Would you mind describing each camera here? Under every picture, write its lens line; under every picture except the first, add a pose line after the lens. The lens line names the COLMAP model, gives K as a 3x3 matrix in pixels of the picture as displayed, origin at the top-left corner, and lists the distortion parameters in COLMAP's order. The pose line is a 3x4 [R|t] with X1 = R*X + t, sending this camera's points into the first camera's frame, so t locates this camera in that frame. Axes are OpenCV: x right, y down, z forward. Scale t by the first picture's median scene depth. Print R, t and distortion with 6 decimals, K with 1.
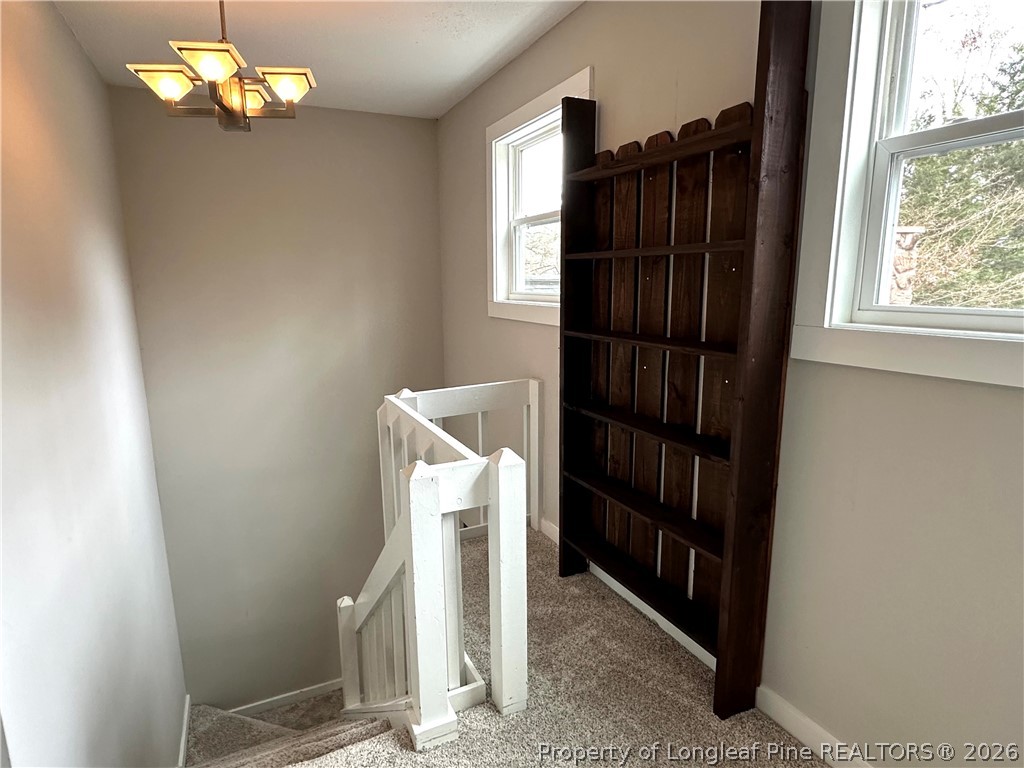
lens RADIAL K [[571.2, 0, 512.0], [0, 571.2, 384.0], [0, 0, 1]] dist [0.000275, 0.000012]
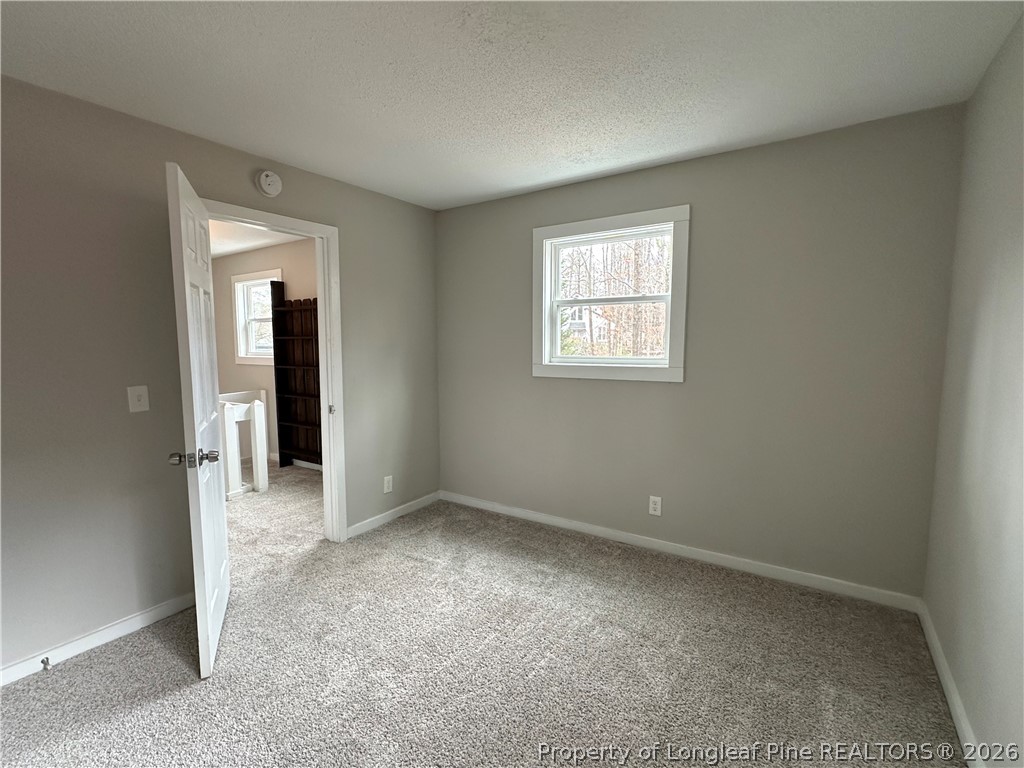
lens RADIAL K [[476.3, 0, 510.8], [0, 476.3, 381.6], [0, 0, 1]] dist [-0.002387, 0.000331]
pose [[0.857842, -0.040890, 0.512284, -0.108103], [0.093990, 0.992500, -0.078170, 0.256446], [-0.505245, 0.115207, 0.855251, -1.428445]]
